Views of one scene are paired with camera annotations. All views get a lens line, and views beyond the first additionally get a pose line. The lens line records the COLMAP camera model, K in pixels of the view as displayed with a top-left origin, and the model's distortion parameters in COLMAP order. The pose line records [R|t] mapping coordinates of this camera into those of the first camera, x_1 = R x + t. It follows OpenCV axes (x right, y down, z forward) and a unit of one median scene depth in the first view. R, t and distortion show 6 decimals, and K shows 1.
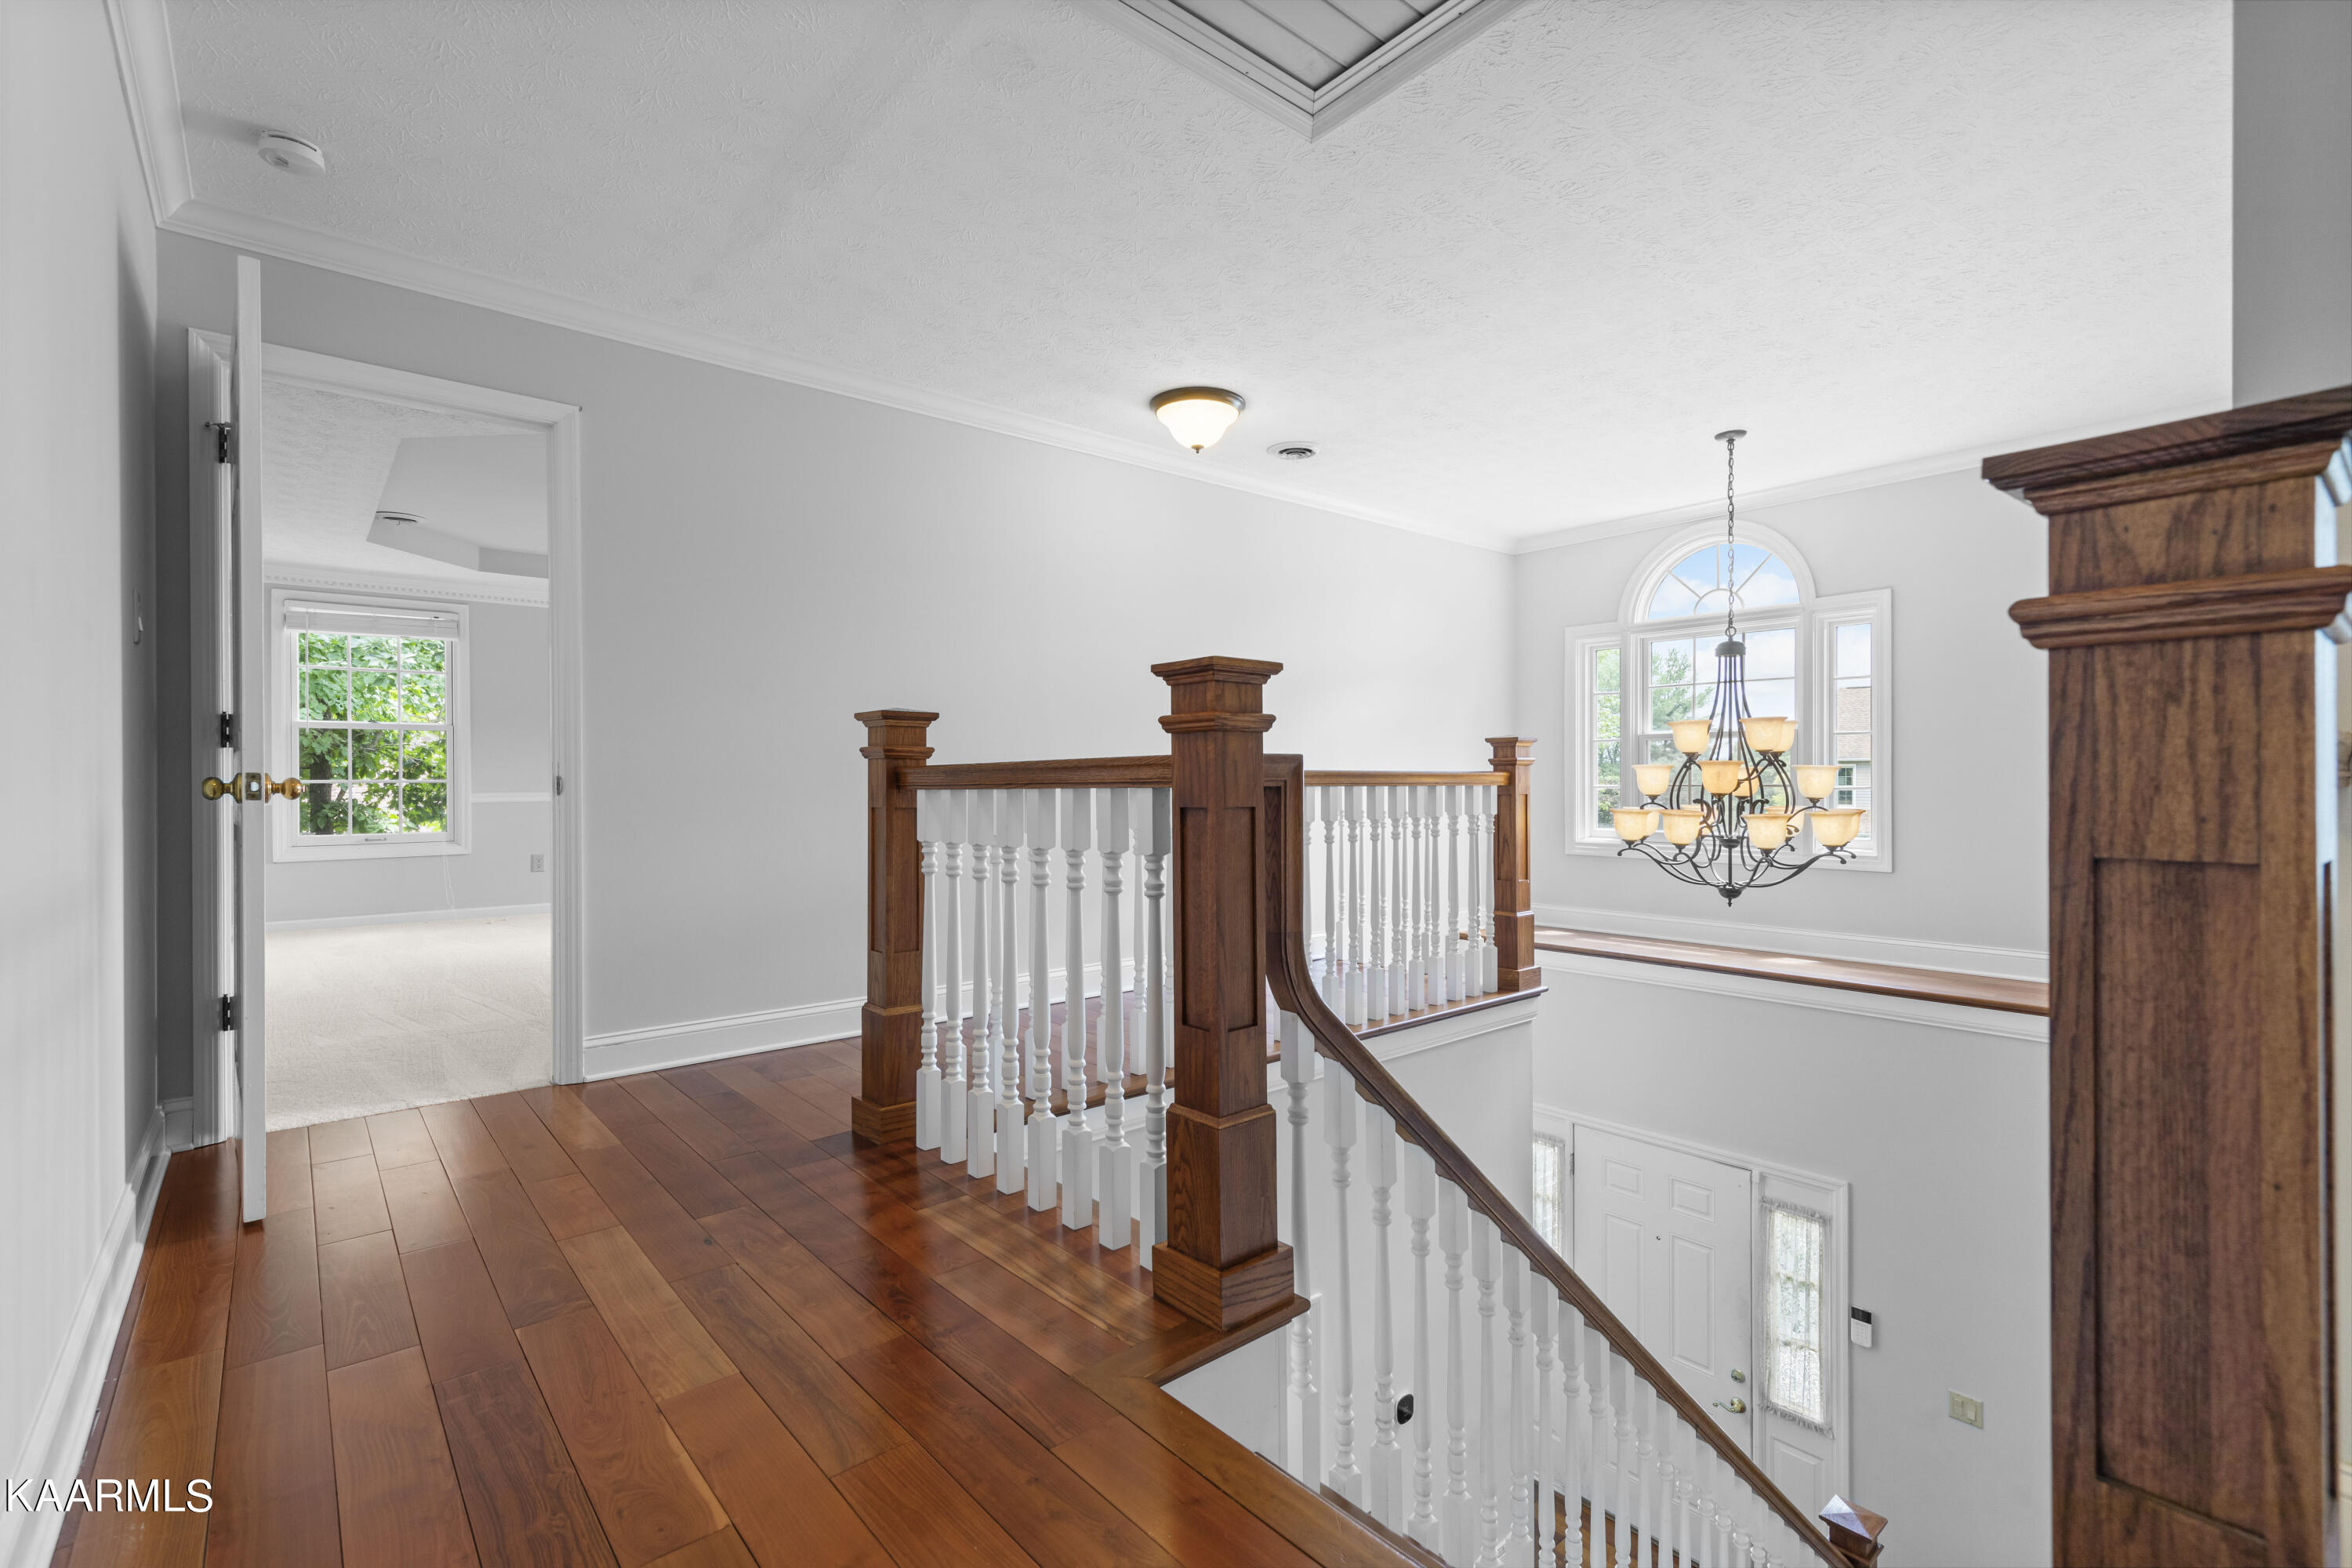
lens RADIAL K [[1079.8, 0, 1176.0], [0, 1079.8, 784.0], [0, 0, 1]] dist [-0.000023, -0.000037]
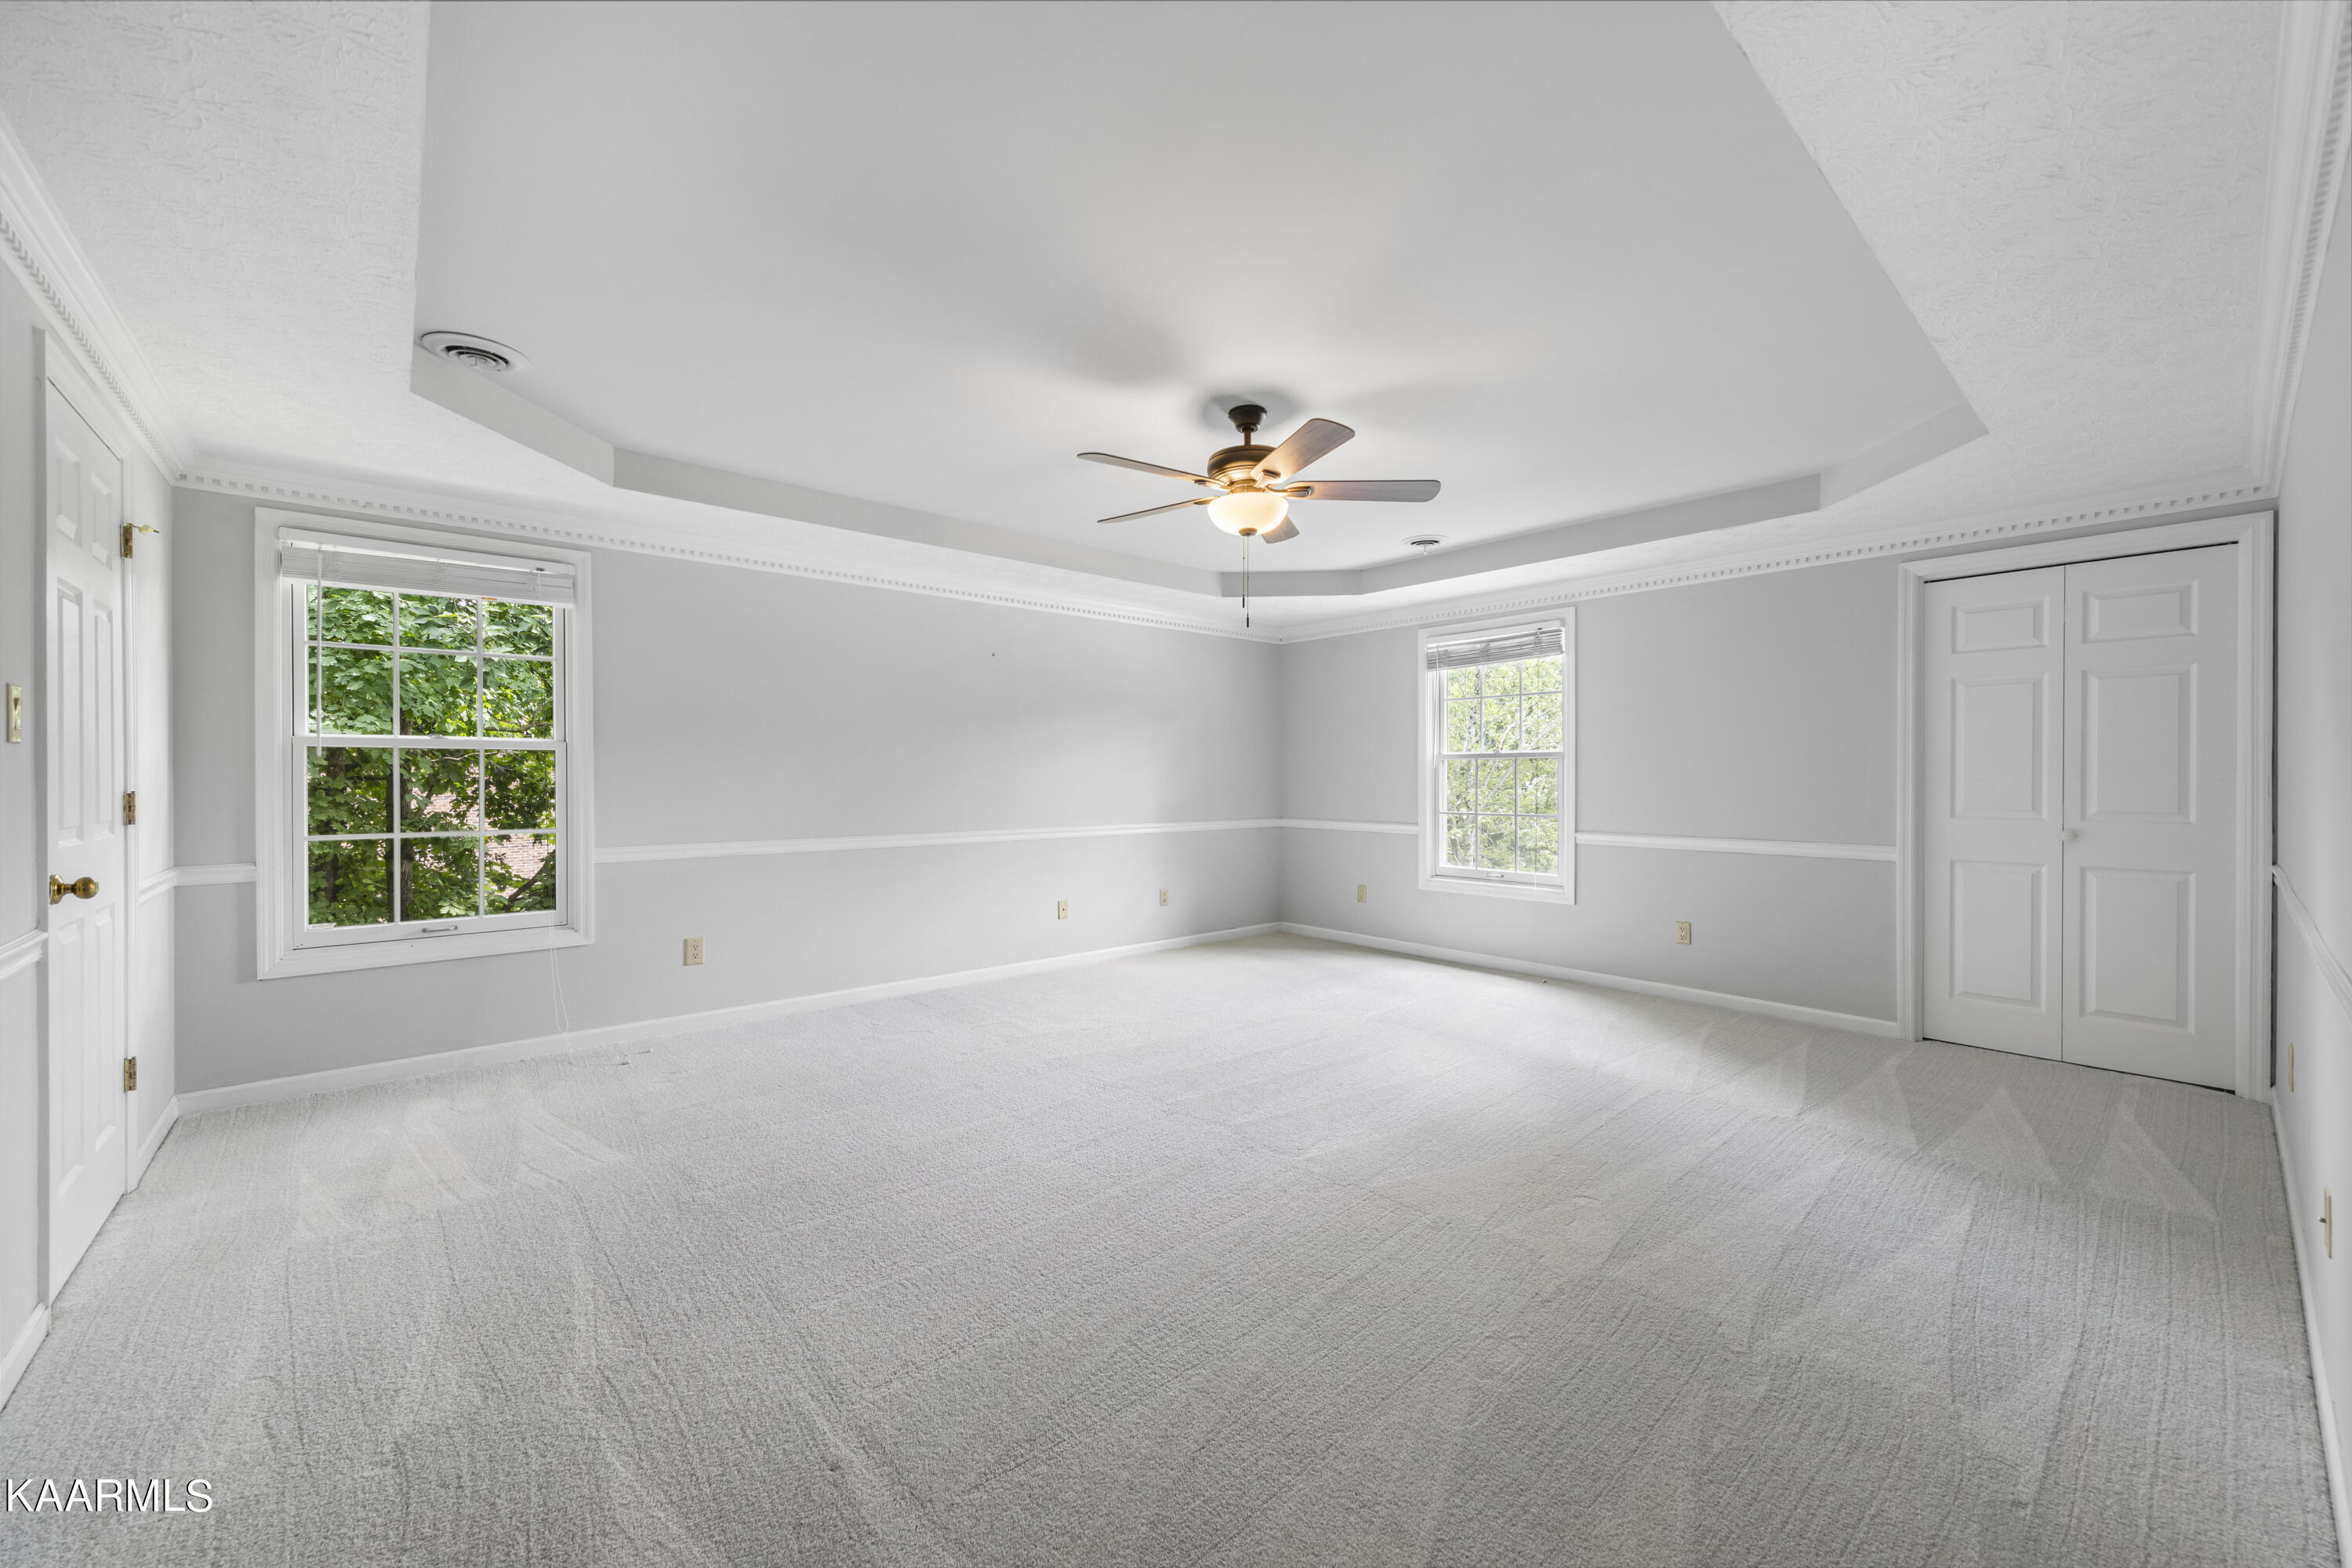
lens RADIAL K [[936.3, 0, 1170.0], [0, 936.3, 782.0], [0, 0, 1]] dist [0.008354, -0.000111]
pose [[0.999991, 0.004193, 0.001051, -0.147589], [-0.004193, 0.999991, -0.000055, -0.014657], [-0.001052, 0.000051, 0.999999, 0.209884]]
